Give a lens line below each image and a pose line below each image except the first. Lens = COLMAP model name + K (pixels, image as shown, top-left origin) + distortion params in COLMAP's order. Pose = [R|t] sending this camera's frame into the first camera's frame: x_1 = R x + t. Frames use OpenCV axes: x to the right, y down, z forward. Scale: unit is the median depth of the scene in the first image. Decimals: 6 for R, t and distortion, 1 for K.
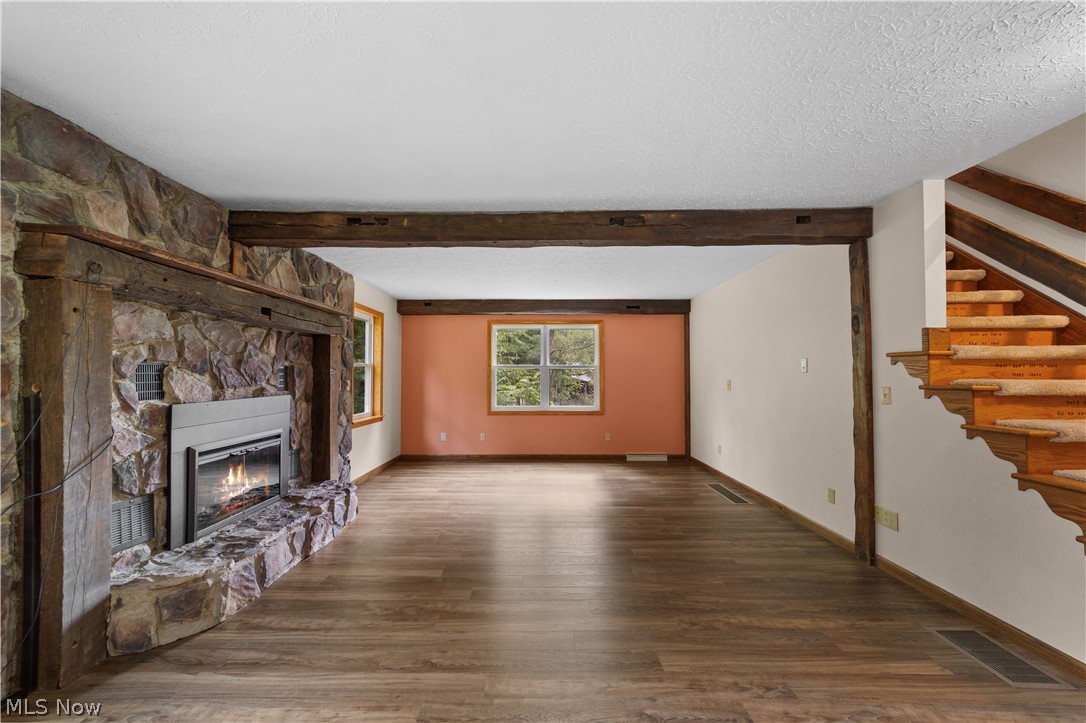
lens RADIAL K [[413.8, 0, 541.5], [0, 413.8, 360.8], [0, 0, 1]] dist [-0.007789, 0.002801]
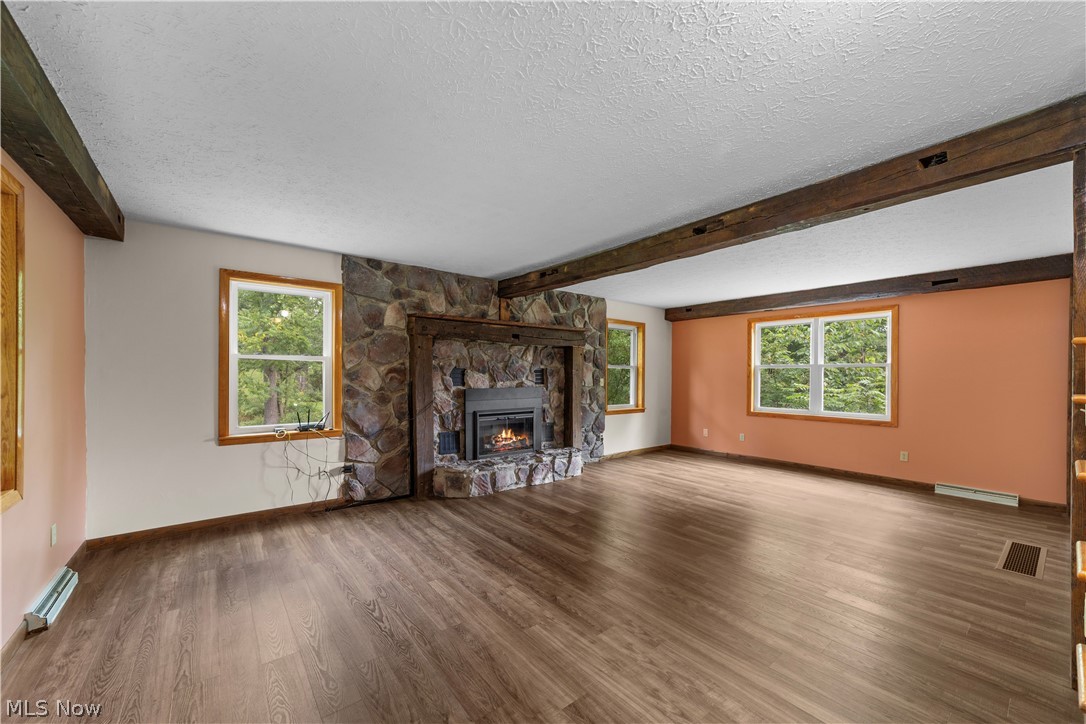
lens RADIAL K [[413.8, 0, 539.7], [0, 413.8, 372.0], [0, 0, 1]] dist [-0.007789, 0.002801]
pose [[0.632029, 0.000104, -0.774945, 0.732945], [0.022188, 0.999588, 0.018230, -0.003412], [0.774627, -0.028716, 0.631766, 0.005561]]
